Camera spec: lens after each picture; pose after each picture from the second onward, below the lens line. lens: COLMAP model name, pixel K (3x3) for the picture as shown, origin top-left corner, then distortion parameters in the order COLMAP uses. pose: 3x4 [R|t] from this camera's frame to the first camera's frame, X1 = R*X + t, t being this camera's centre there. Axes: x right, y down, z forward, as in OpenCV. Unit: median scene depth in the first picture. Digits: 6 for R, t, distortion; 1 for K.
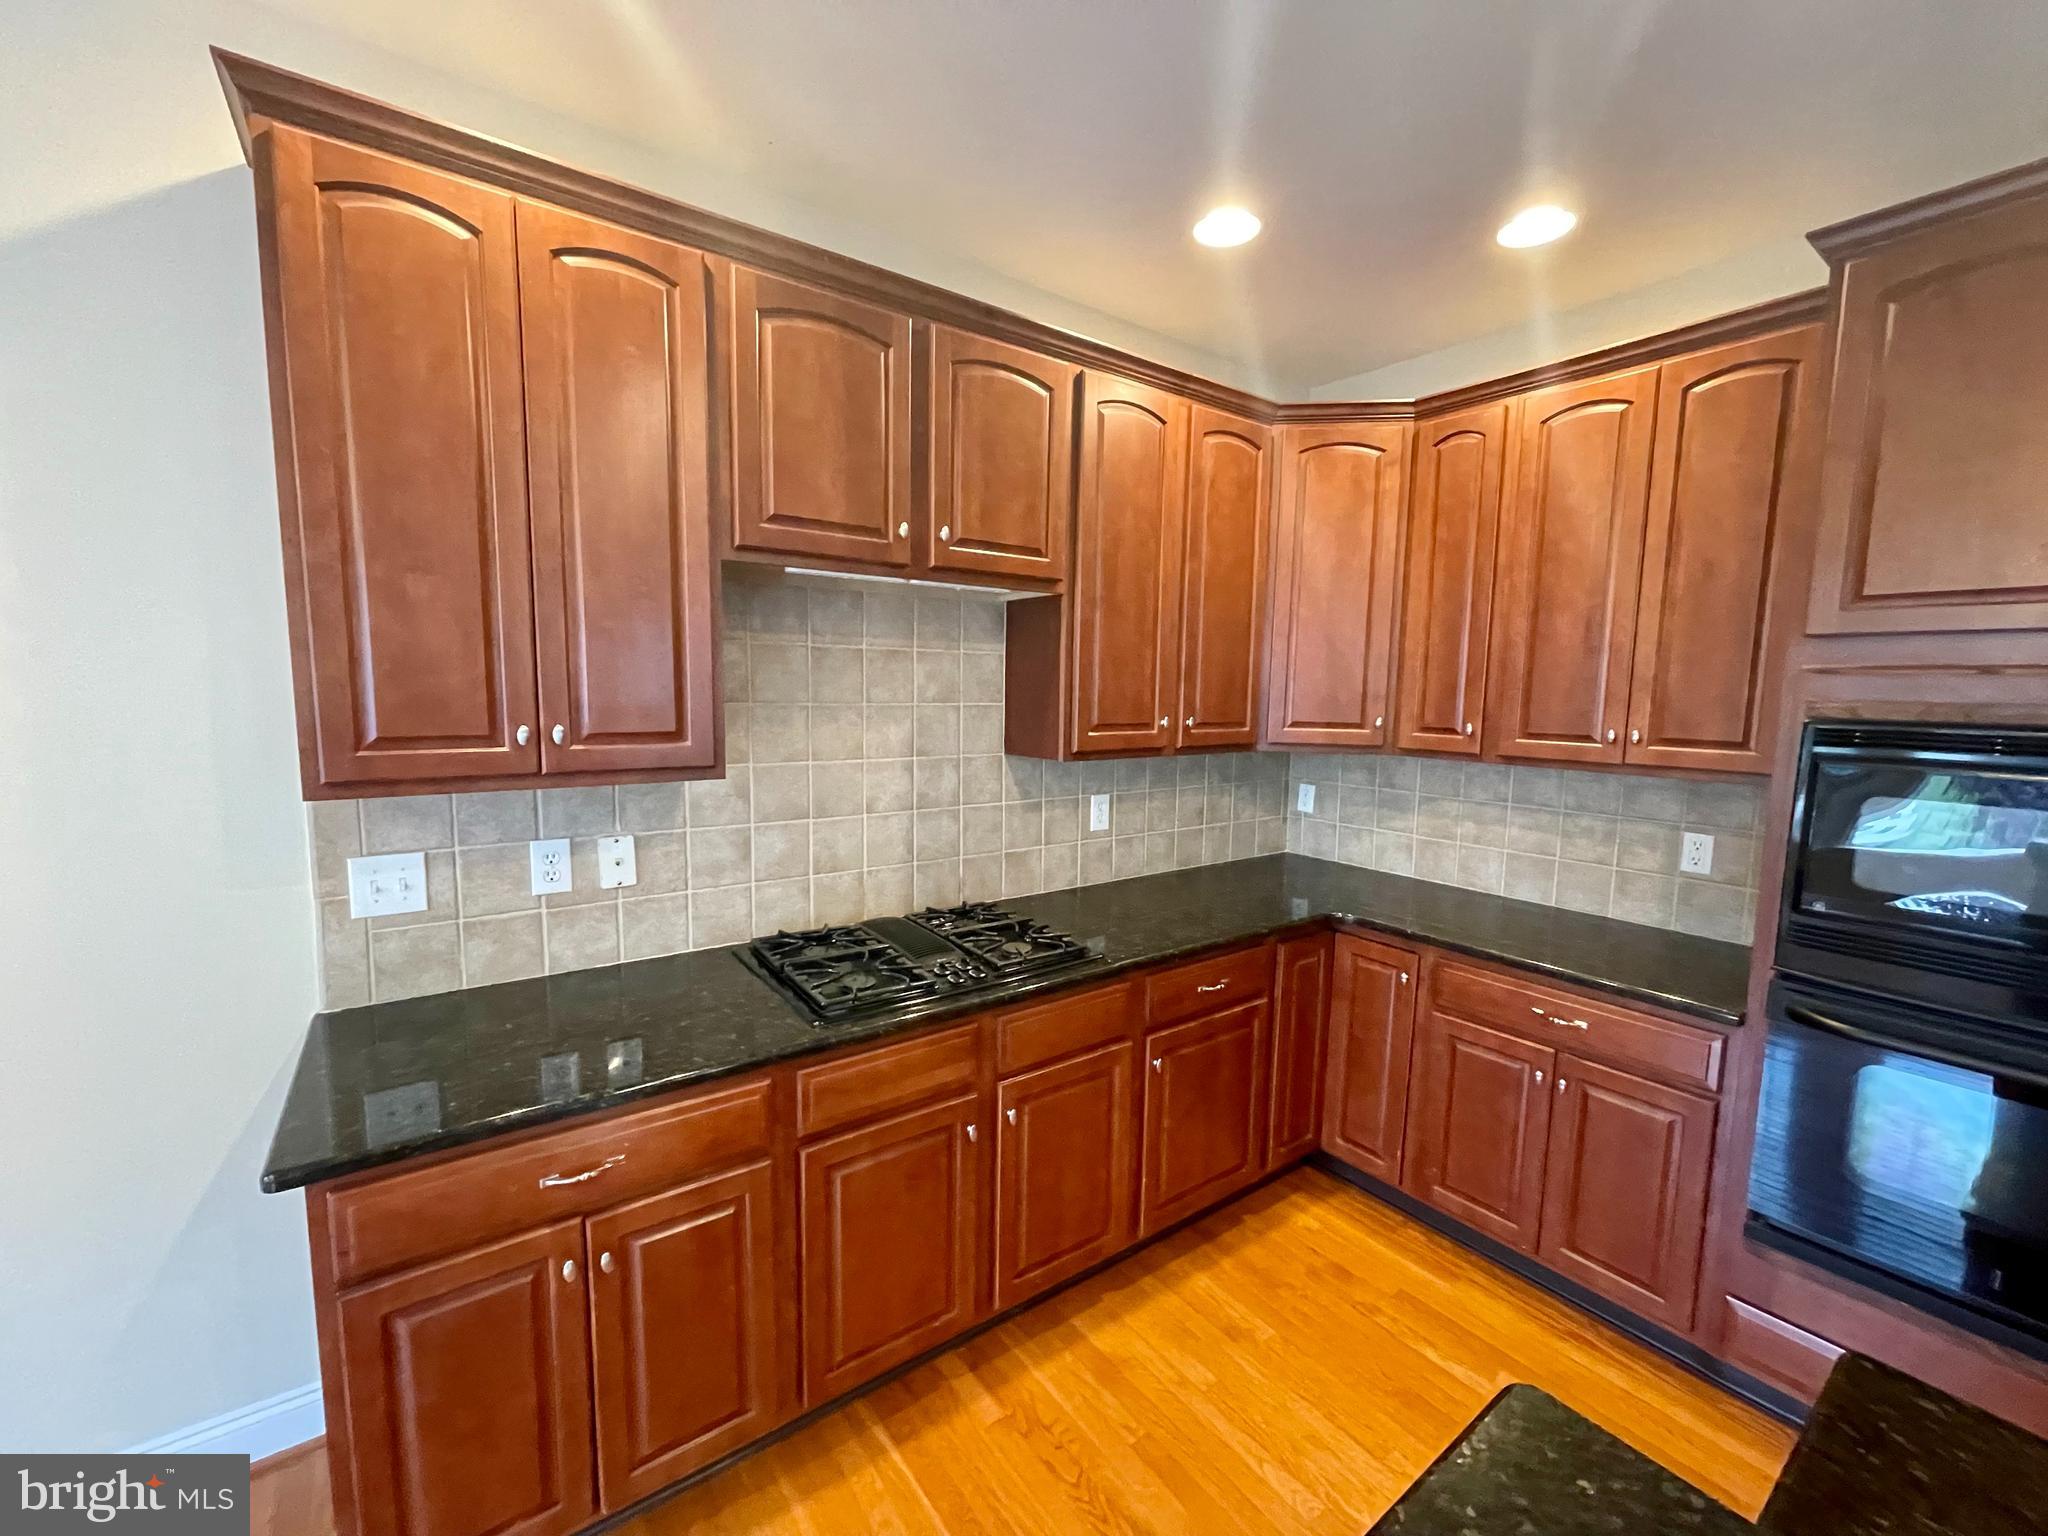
lens RADIAL K [[829.6, 0, 1015.8], [0, 829.6, 774.6], [0, 0, 1]] dist [-0.003261, 0.000675]
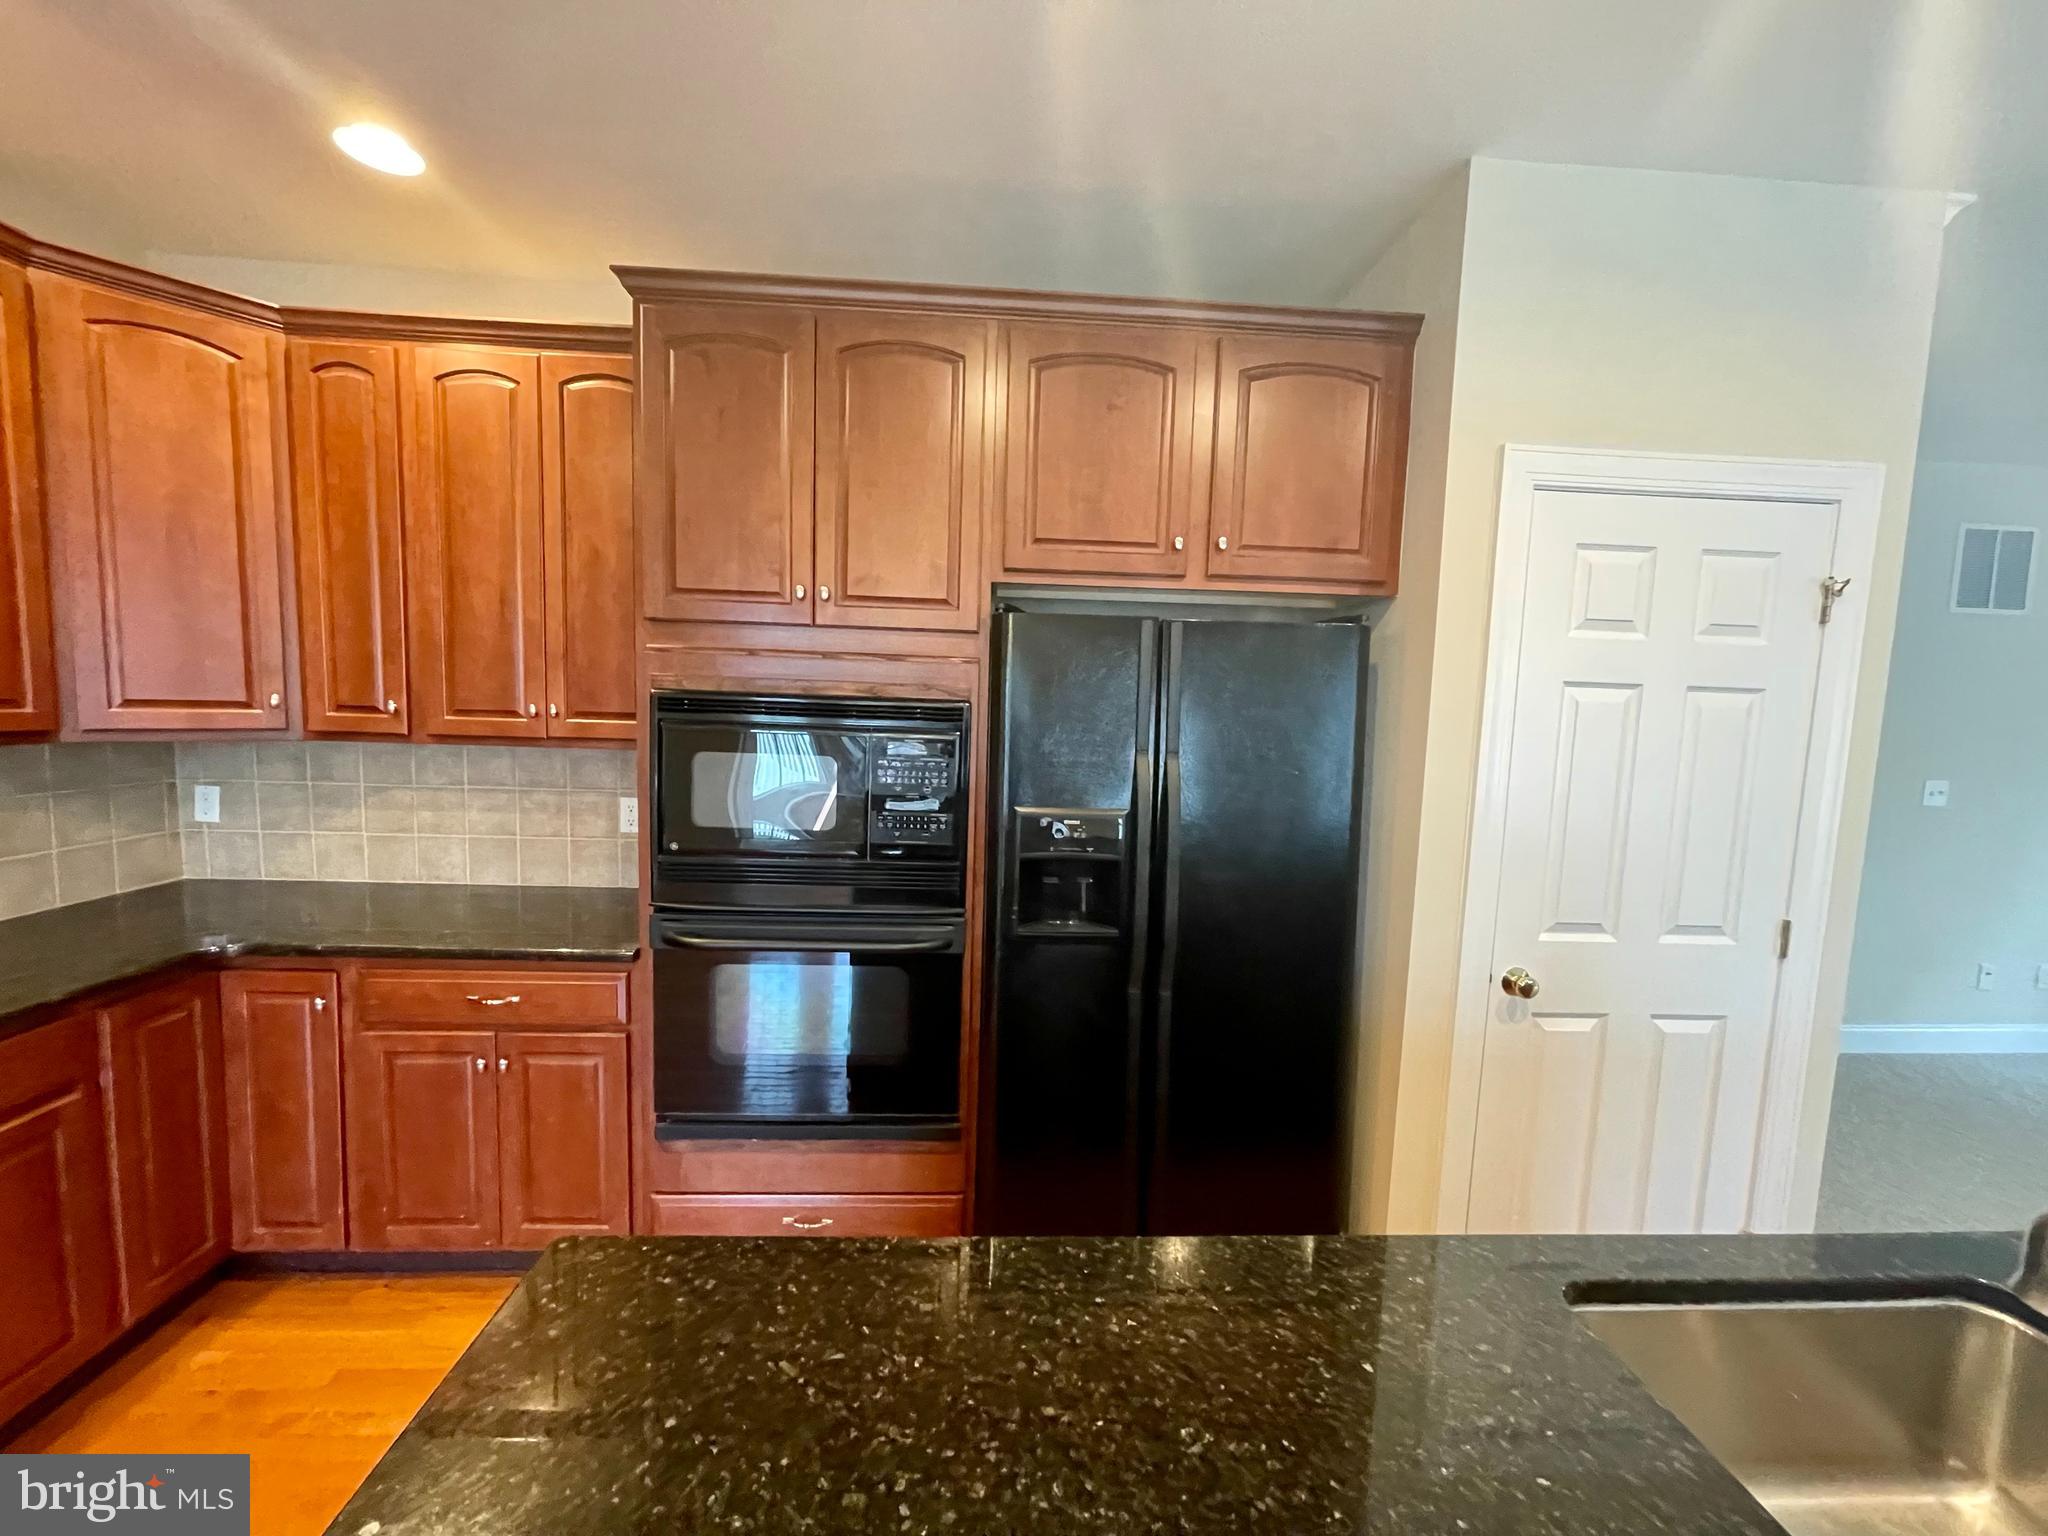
lens RADIAL K [[827.3, 0, 1020.0], [0, 827.3, 776.1], [0, 0, 1]] dist [0.001138, -0.000168]
pose [[0.544947, -0.076383, 0.834984, 0.171779], [0.067495, 0.996606, 0.047118, 0.024354], [-0.835750, 0.030680, 0.548253, -0.053979]]
